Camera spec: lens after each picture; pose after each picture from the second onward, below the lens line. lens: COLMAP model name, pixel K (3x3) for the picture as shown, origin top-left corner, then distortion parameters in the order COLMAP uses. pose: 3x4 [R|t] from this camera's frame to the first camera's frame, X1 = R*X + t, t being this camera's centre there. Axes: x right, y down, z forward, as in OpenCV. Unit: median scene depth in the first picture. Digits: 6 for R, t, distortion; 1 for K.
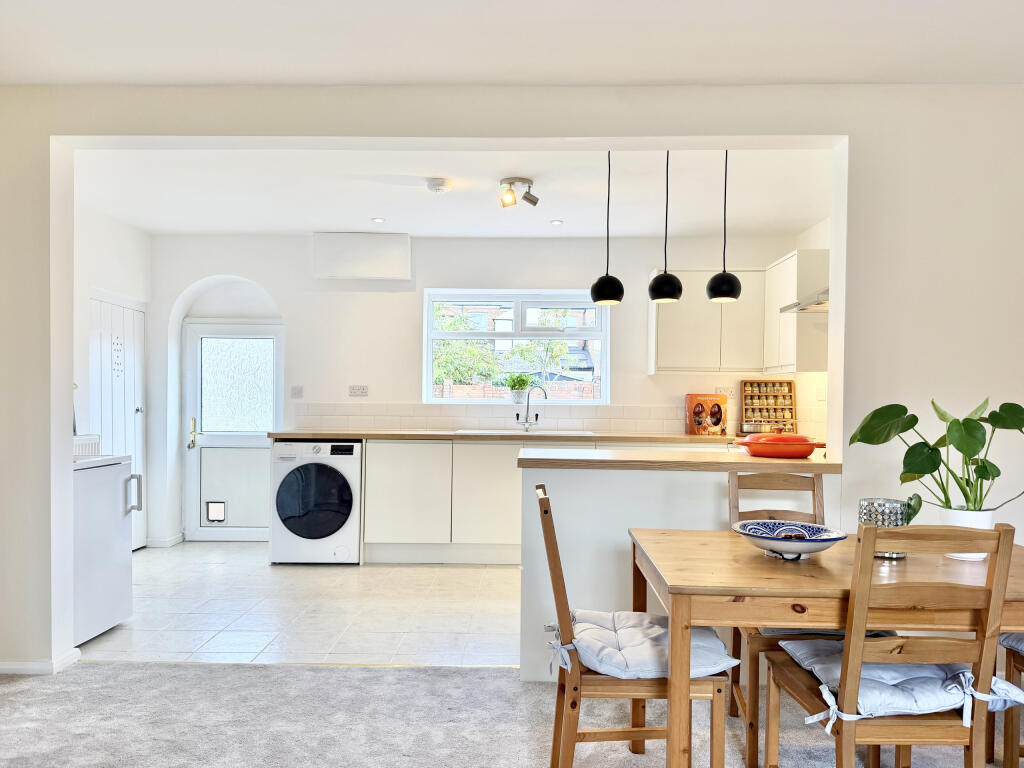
lens RADIAL K [[719.3, 0, 513.1], [0, 719.3, 410.8], [0, 0, 1]] dist [0.059035, 0.000112]
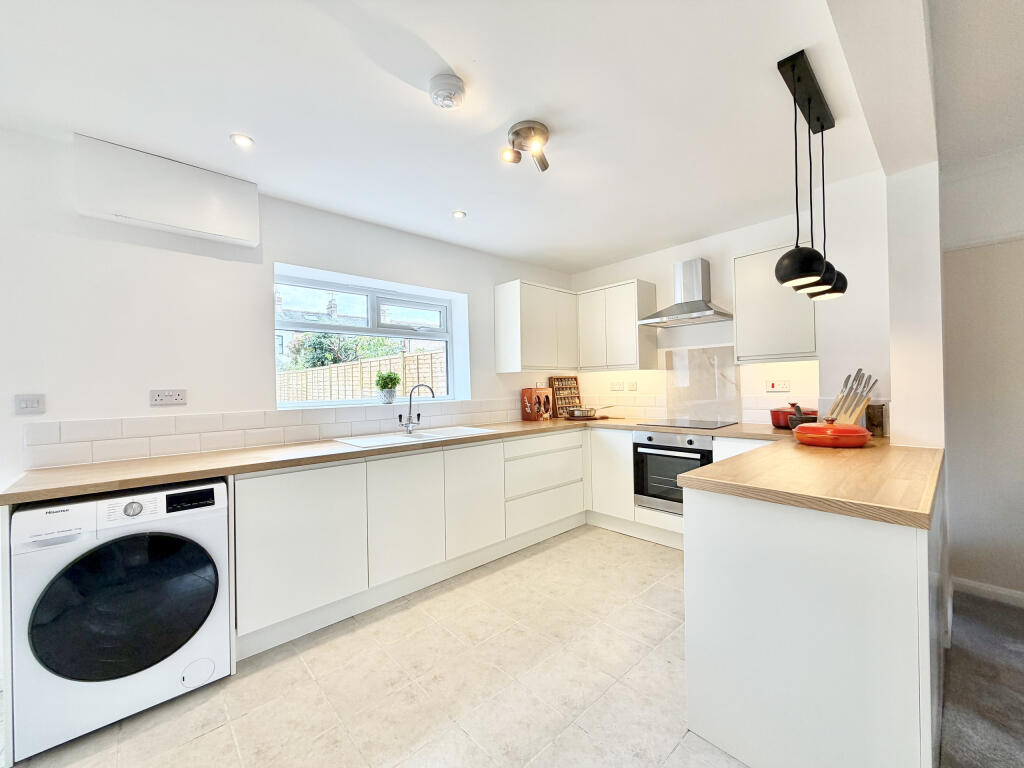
lens RADIAL K [[404.9, 0, 509.1], [0, 404.9, 386.1], [0, 0, 1]] dist [0.000584, 0.000032]
pose [[0.730390, -0.025517, 0.682553, -0.245750], [0.040405, 0.999166, -0.005884, -0.024112], [-0.681834, 0.031876, 0.730812, 0.523989]]
